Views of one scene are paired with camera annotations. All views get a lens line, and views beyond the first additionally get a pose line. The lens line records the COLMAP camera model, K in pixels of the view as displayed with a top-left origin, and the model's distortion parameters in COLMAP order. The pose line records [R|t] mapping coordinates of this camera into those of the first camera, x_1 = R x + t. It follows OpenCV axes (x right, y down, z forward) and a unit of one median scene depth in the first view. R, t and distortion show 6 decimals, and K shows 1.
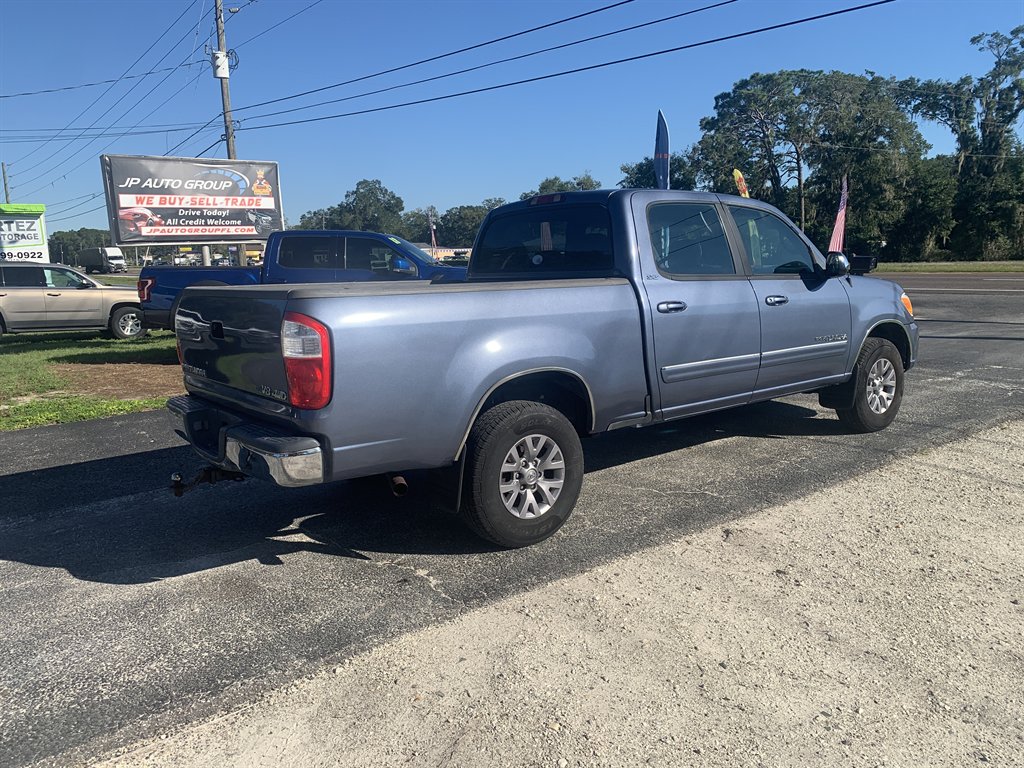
lens RADIAL K [[780.0, 0, 516.5], [0, 780.0, 385.8], [0, 0, 1]] dist [0.012215, -0.012138]
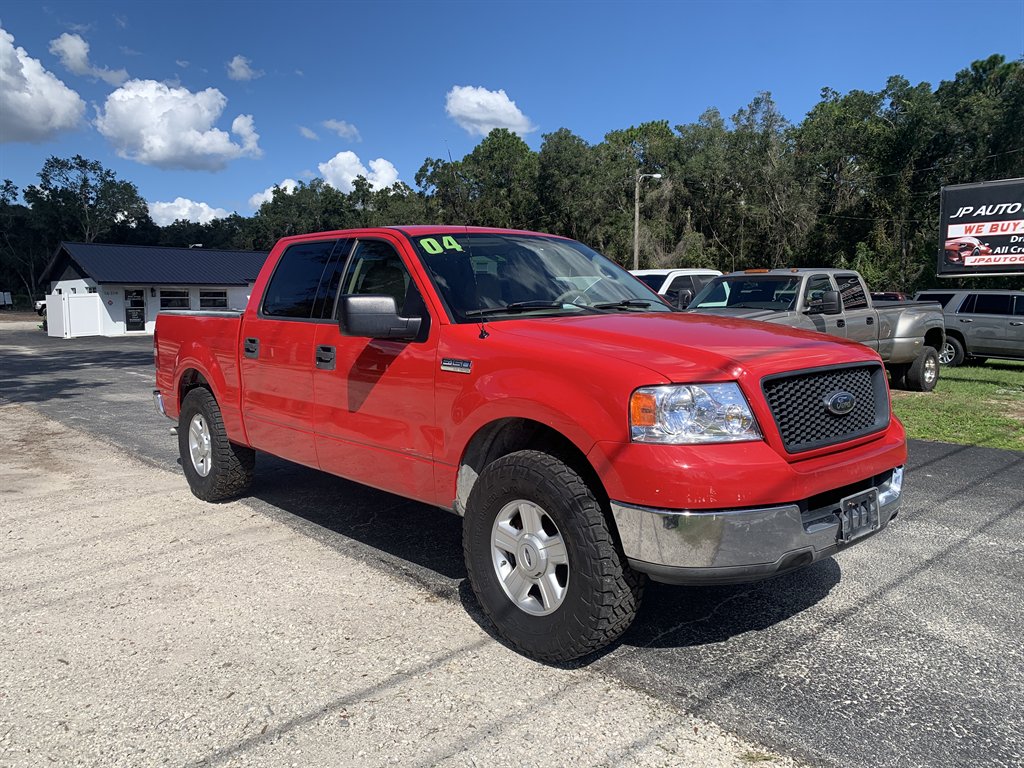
lens RADIAL K [[780.0, 0, 512.0], [0, 780.0, 379.1], [0, 0, 1]] dist [0.012215, -0.012138]
pose [[0.079090, 0.124170, -0.989104, 0.422960], [-0.162496, 0.980547, 0.110102, -0.066085], [0.983534, 0.152017, 0.097728, 0.353422]]
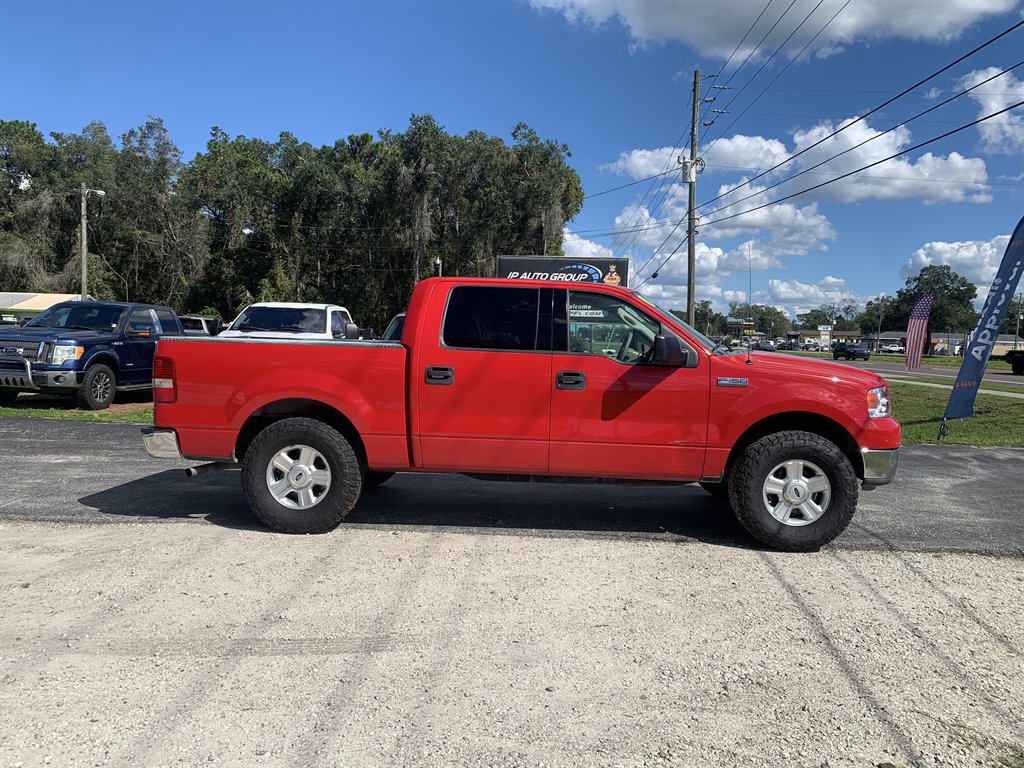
lens RADIAL K [[780.0, 0, 508.2], [0, 780.0, 380.3], [0, 0, 1]] dist [0.012215, -0.012138]
pose [[0.759227, 0.080739, -0.645799, 0.350704], [-0.153341, 0.986532, -0.056936, -0.006186], [0.632504, 0.142255, 0.761382, 0.004908]]
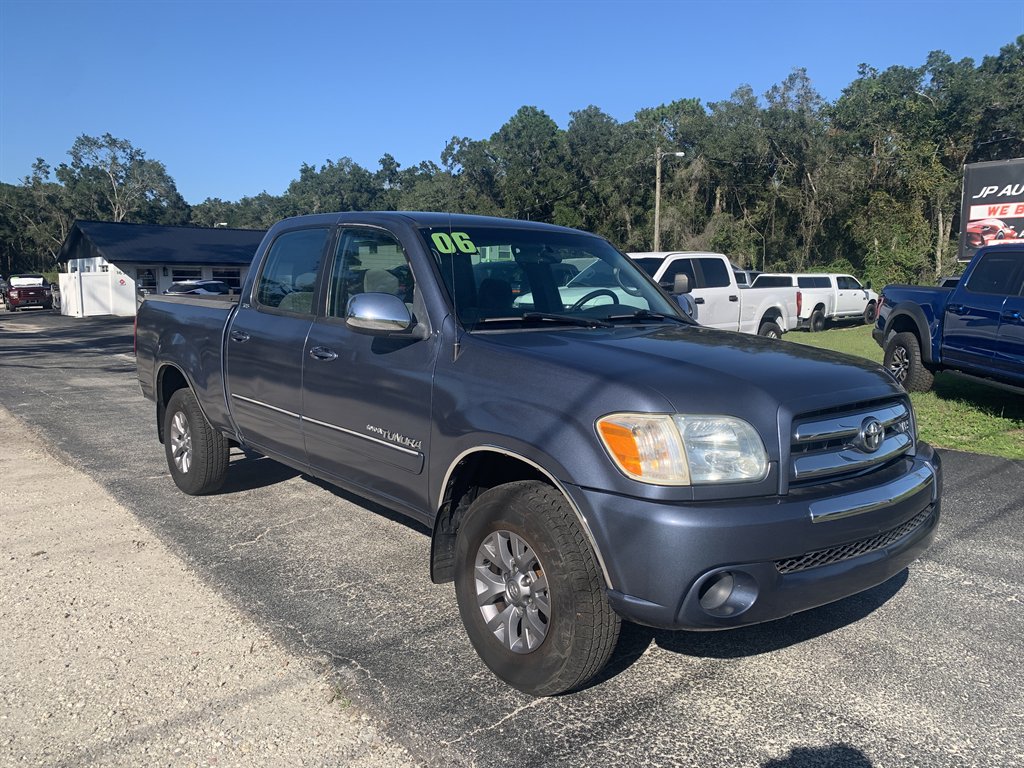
lens RADIAL K [[780.0, 0, 517.1], [0, 780.0, 380.6], [0, 0, 1]] dist [0.012215, -0.012138]
pose [[0.044909, 0.150797, -0.987544, 0.380097], [-0.169104, 0.975423, 0.141256, -0.076851], [0.984574, 0.160654, 0.069306, 0.404847]]
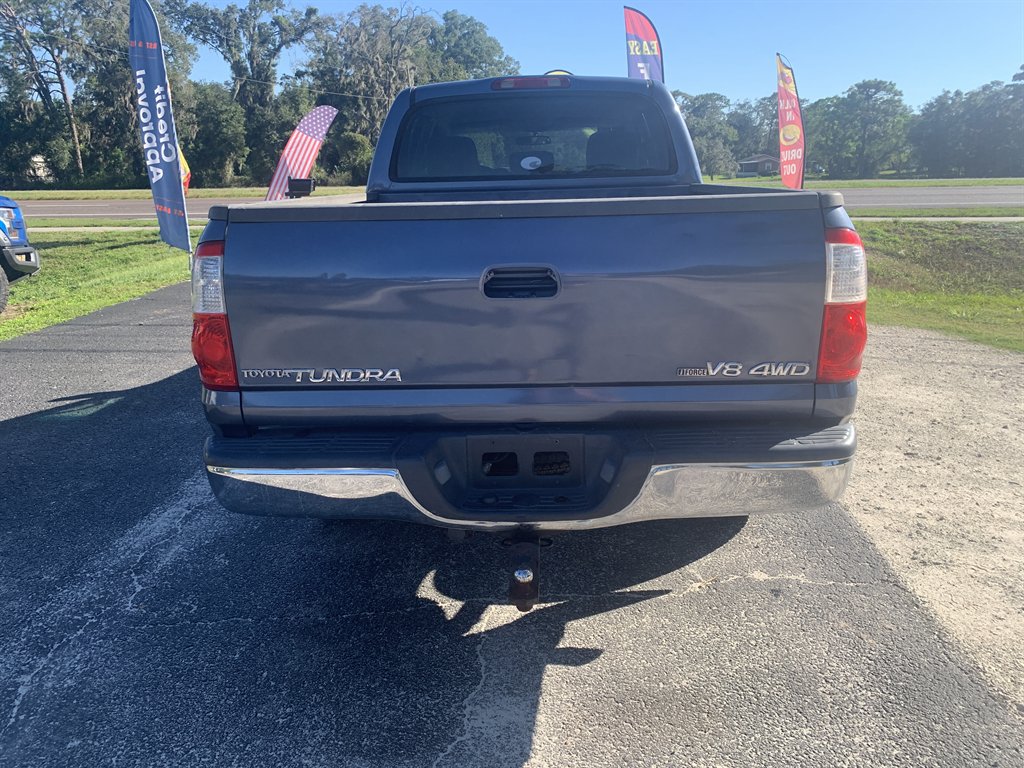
lens RADIAL K [[780.0, 0, 522.0], [0, 780.0, 387.0], [0, 0, 1]] dist [0.012215, -0.012138]
pose [[0.646084, -0.188667, 0.739581, -0.208217], [0.120775, 0.982031, 0.145009, -0.020582], [-0.753650, -0.004365, 0.657261, 0.175928]]
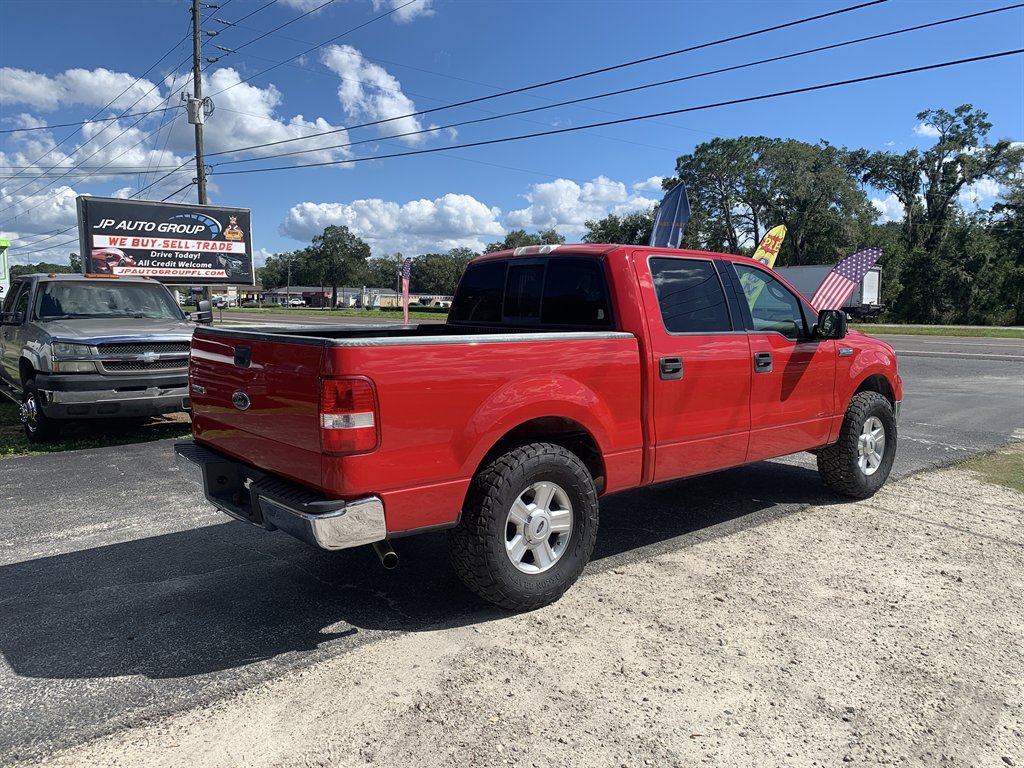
lens RADIAL K [[780.0, 0, 514.4], [0, 780.0, 385.3], [0, 0, 1]] dist [0.012215, -0.012138]
pose [[0.998605, 0.027274, 0.045222, 0.002193], [-0.024401, 0.997721, -0.062907, 0.002730], [-0.046835, 0.061716, 0.996994, -0.032621]]
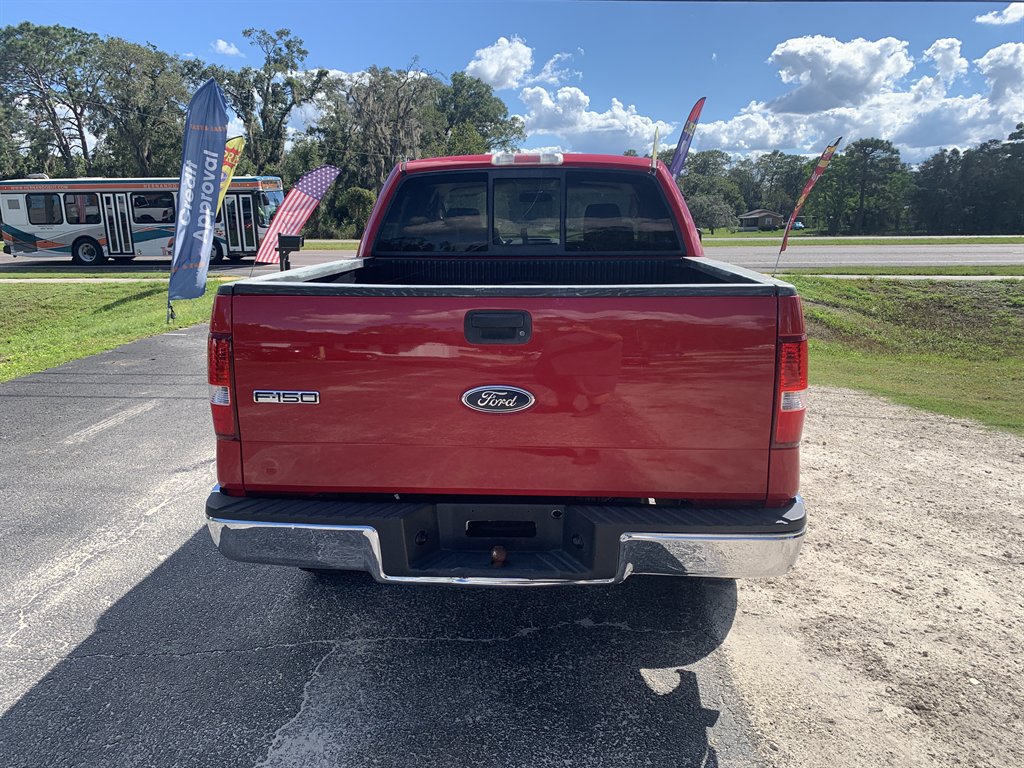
lens RADIAL K [[780.0, 0, 512.9], [0, 780.0, 379.2], [0, 0, 1]] dist [0.012215, -0.012138]
pose [[0.661138, -0.127963, 0.739271, -0.195622], [0.112752, 0.991103, 0.070718, -0.021537], [-0.741743, 0.036600, 0.669685, 0.129058]]
